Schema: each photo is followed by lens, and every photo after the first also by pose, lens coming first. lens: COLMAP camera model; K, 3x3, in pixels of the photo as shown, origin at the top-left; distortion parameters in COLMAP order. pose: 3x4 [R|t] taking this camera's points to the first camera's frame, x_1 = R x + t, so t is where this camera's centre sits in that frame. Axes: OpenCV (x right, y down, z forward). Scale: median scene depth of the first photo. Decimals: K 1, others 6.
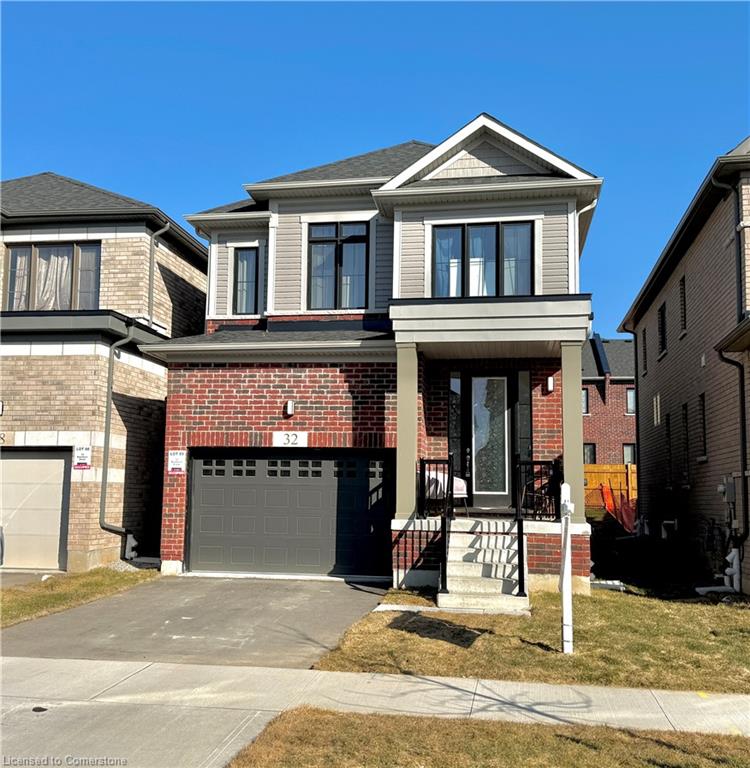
lens RADIAL K [[864.7, 0, 370.5], [0, 864.7, 386.7], [0, 0, 1]] dist [0.173908, 0.000000]
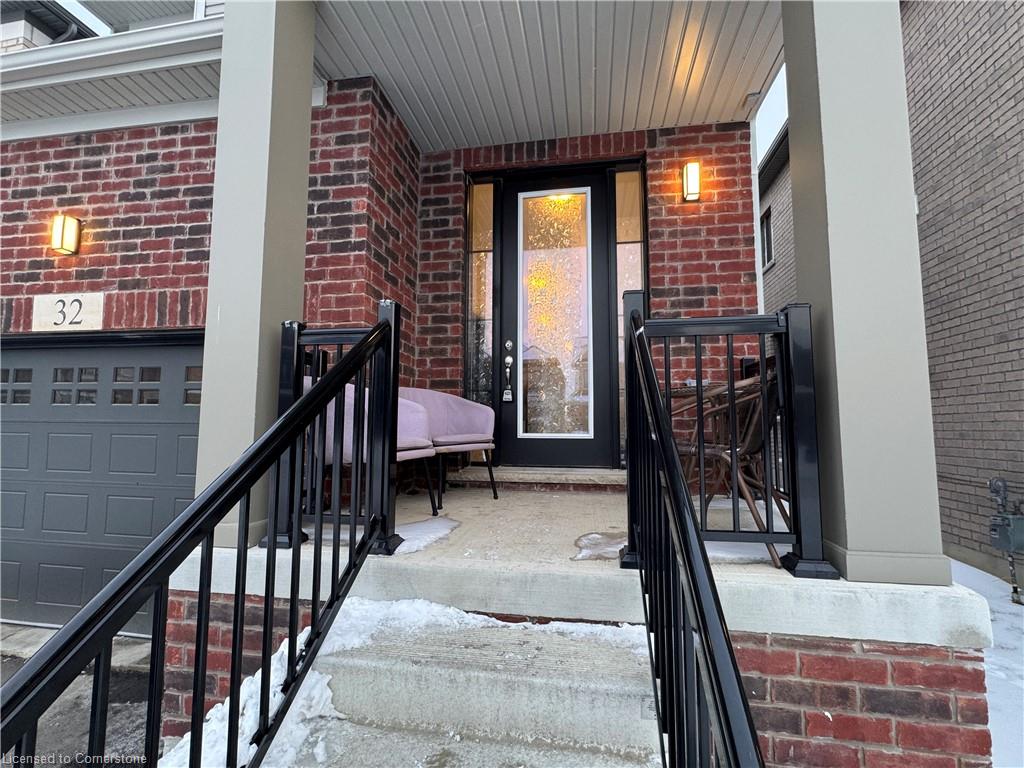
lens RADIAL K [[478.0, 0, 517.7], [0, 478.0, 384.8], [0, 0, 1]] dist [0.000634, 0.000029]
pose [[0.999934, -0.008077, 0.008208, 0.118427], [0.007813, 0.999467, 0.031691, 0.089071], [-0.008460, -0.031625, 0.999464, 0.765528]]
